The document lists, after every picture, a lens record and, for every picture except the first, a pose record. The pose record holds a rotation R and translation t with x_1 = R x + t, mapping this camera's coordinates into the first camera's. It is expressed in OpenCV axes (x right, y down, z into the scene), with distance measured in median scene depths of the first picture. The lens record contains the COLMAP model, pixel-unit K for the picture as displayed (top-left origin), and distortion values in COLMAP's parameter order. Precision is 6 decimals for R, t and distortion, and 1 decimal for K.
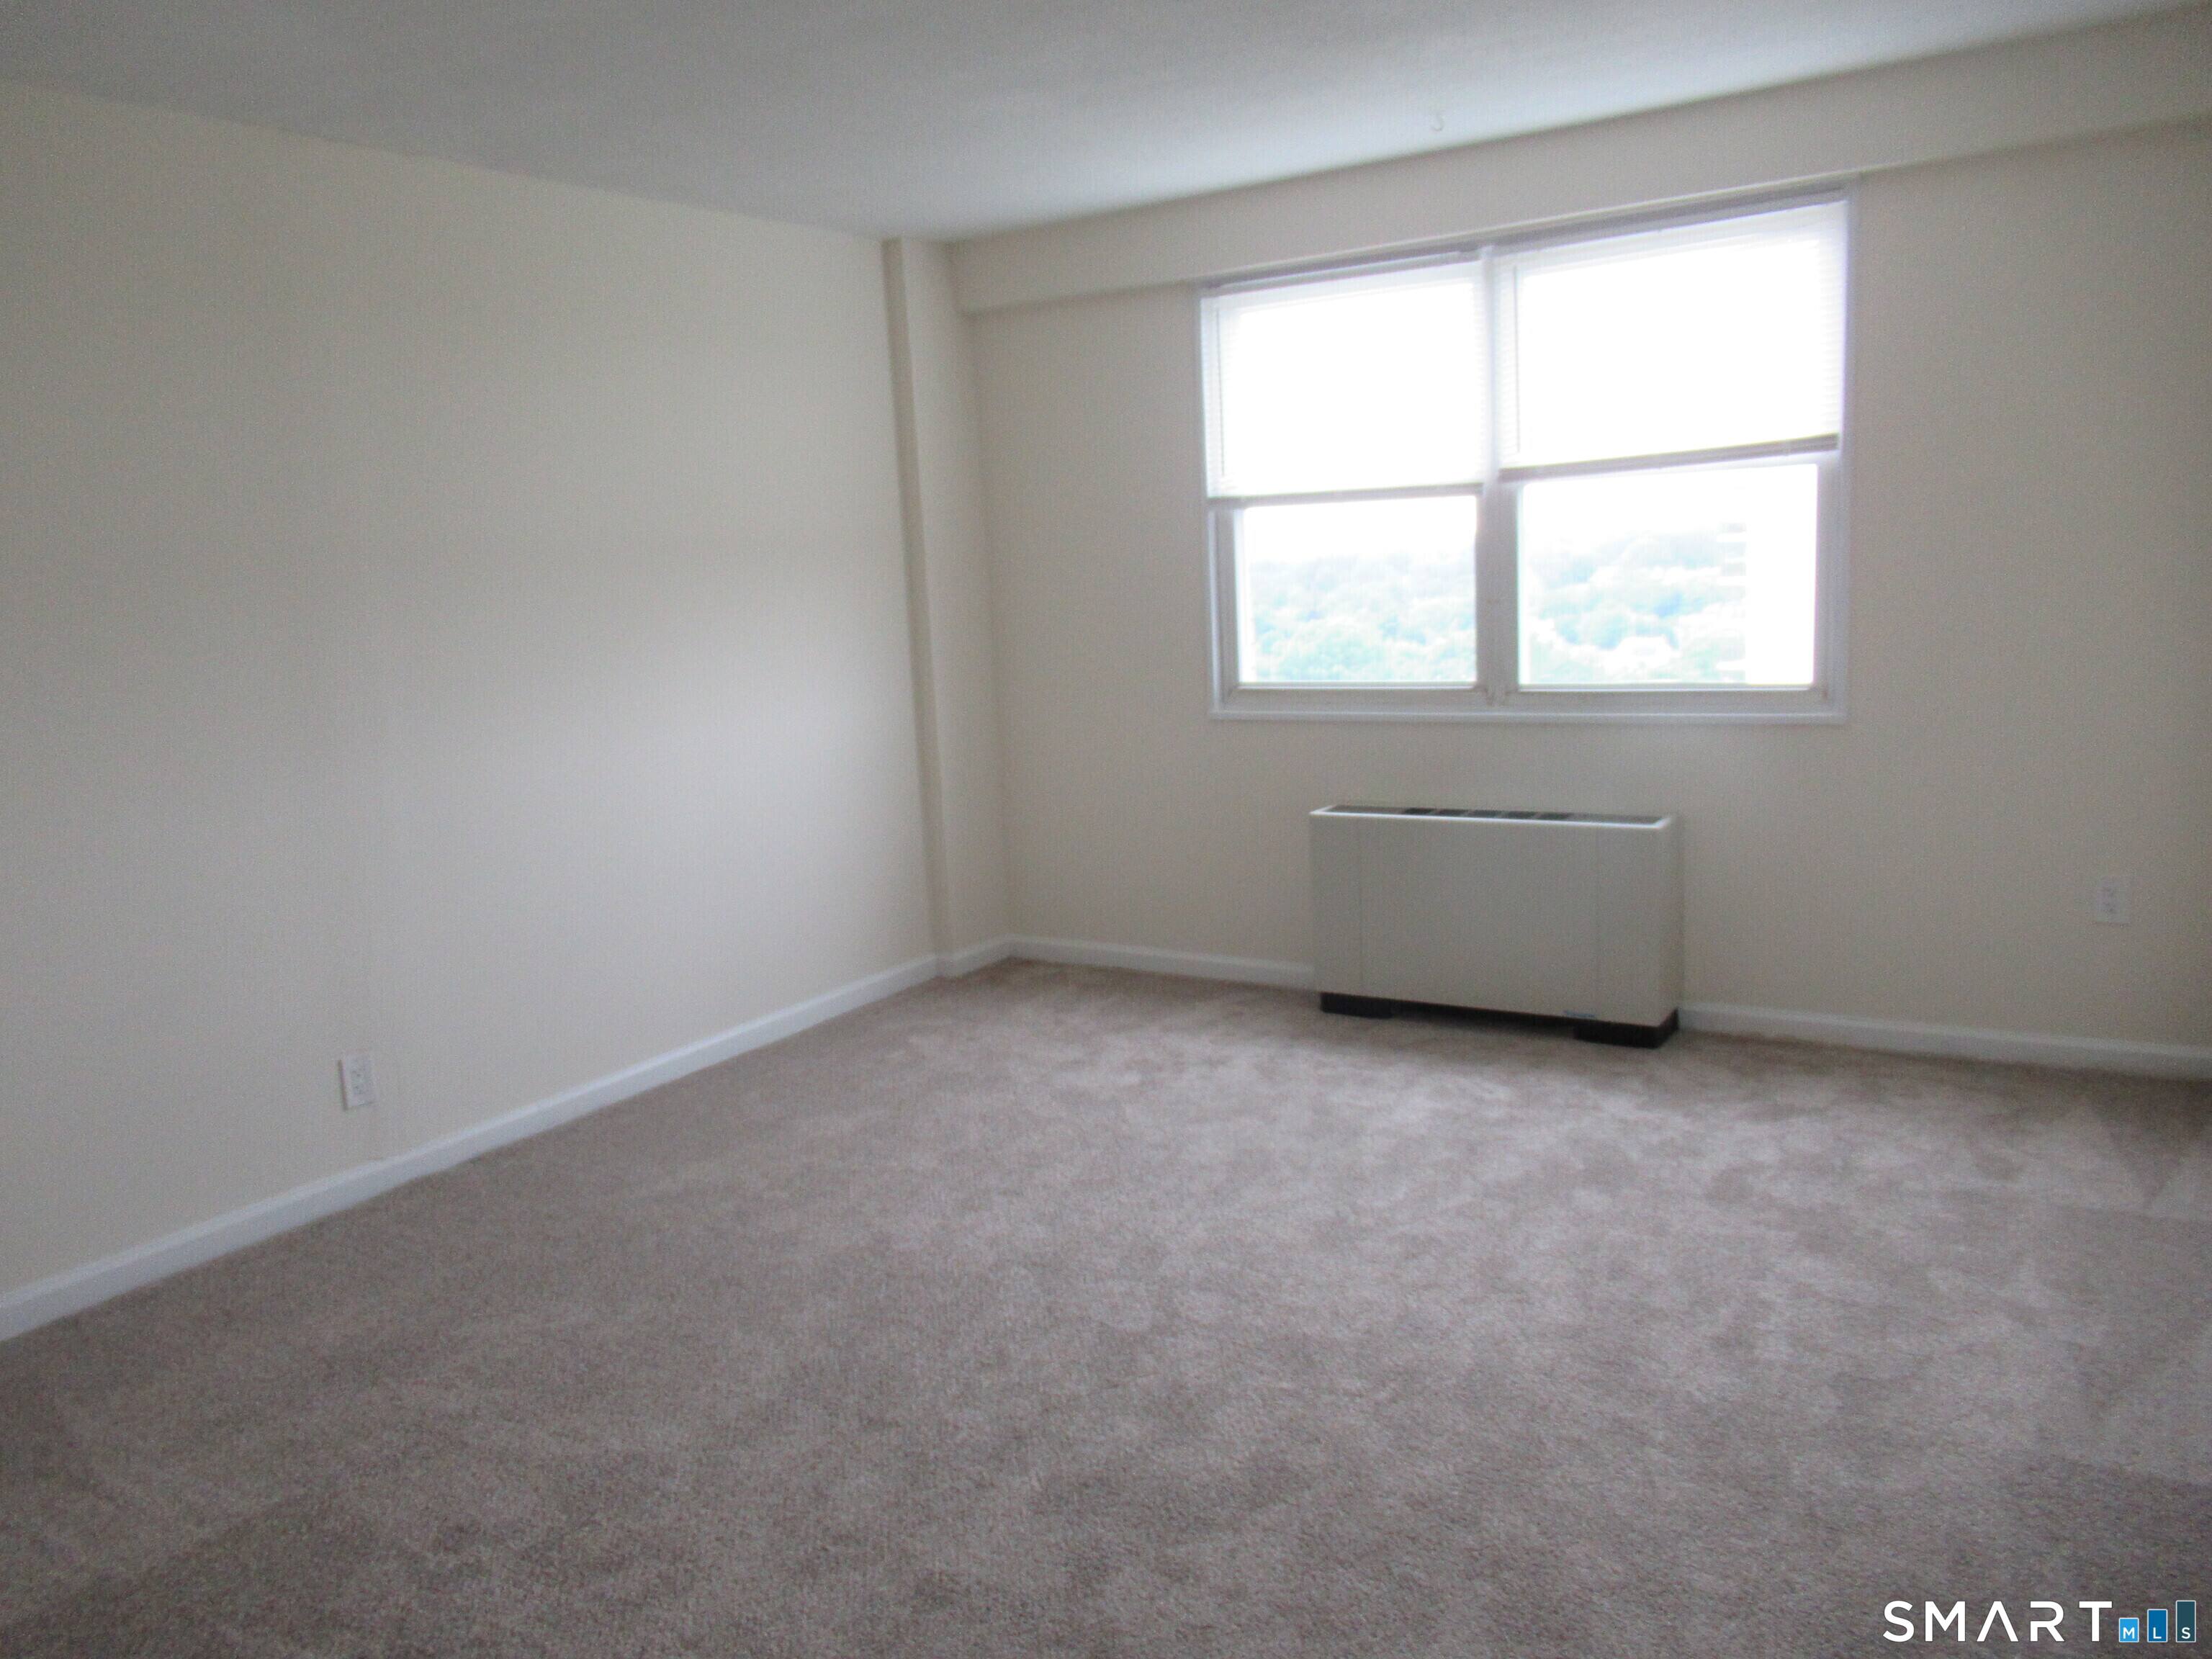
lens RADIAL K [[1626.8, 0, 1097.0], [0, 1626.8, 836.6], [0, 0, 1]] dist [-0.001614, -0.004973]
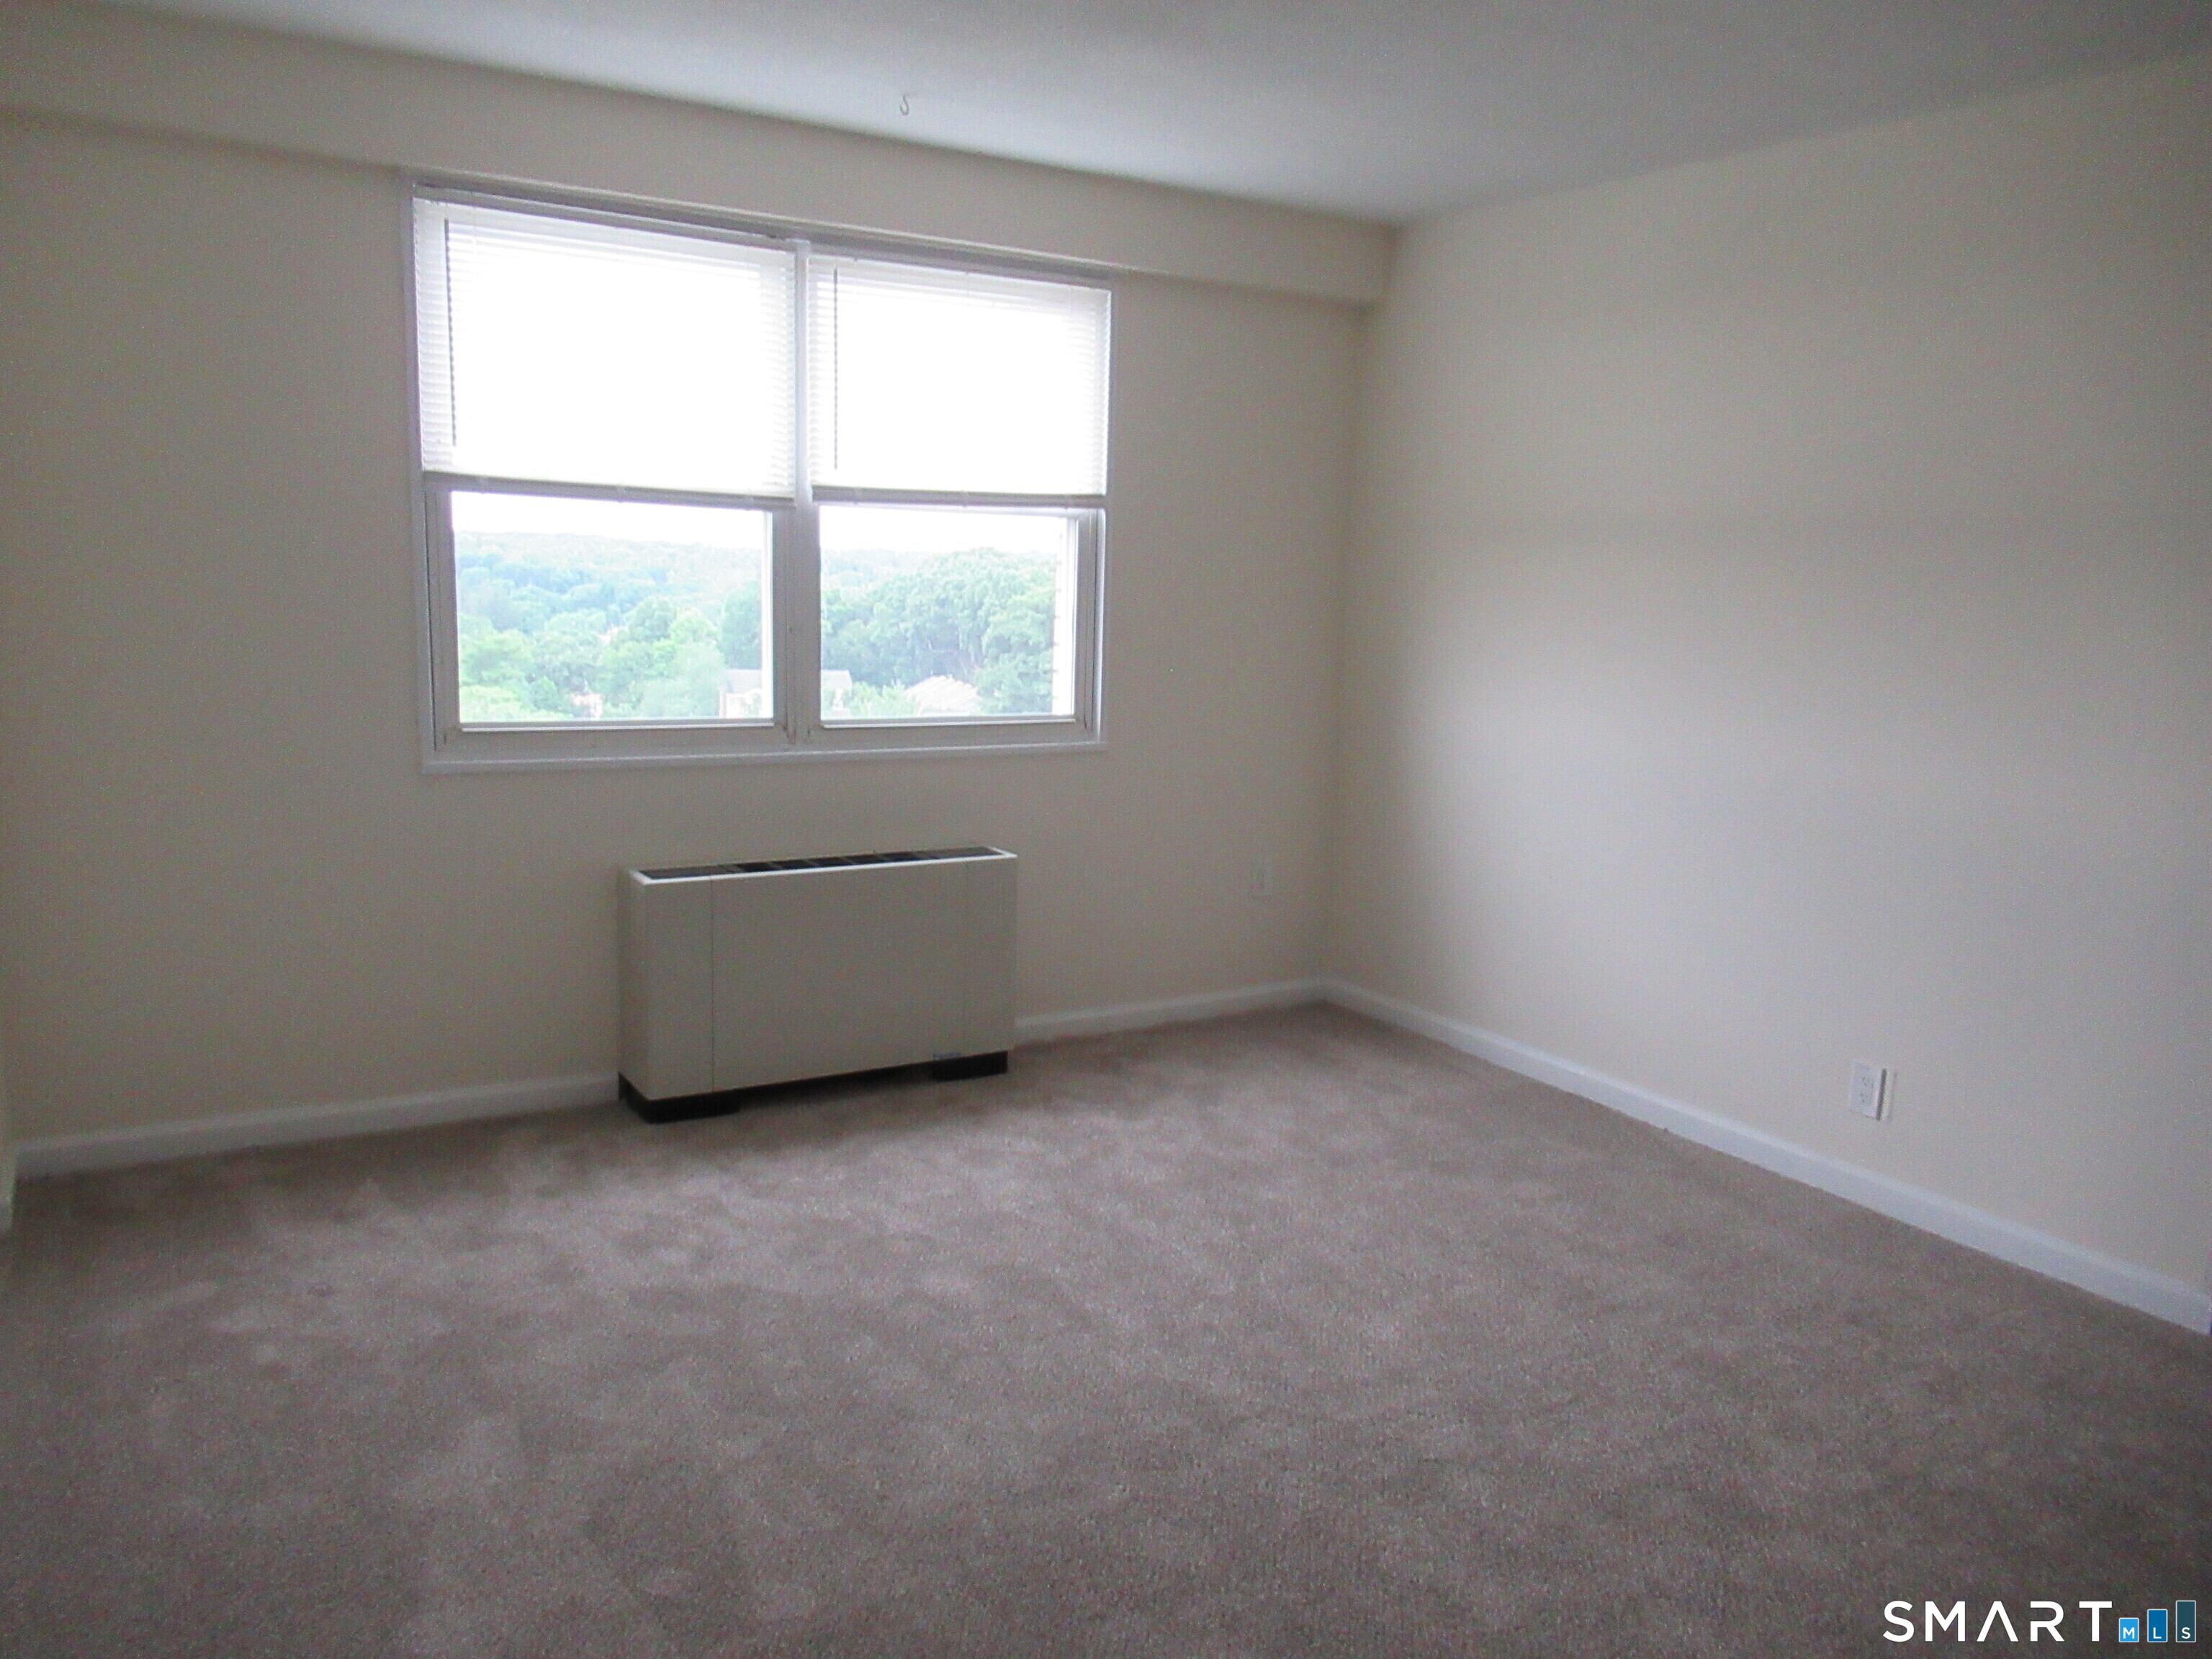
lens RADIAL K [[1626.8, 0, 1097.0], [0, 1626.8, 836.6], [0, 0, 1]] dist [-0.001614, -0.004973]
pose [[0.441003, -0.076644, 0.894227, -0.522026], [0.095435, 0.994703, 0.038191, -0.049519], [-0.892417, 0.068498, 0.445981, 0.466349]]
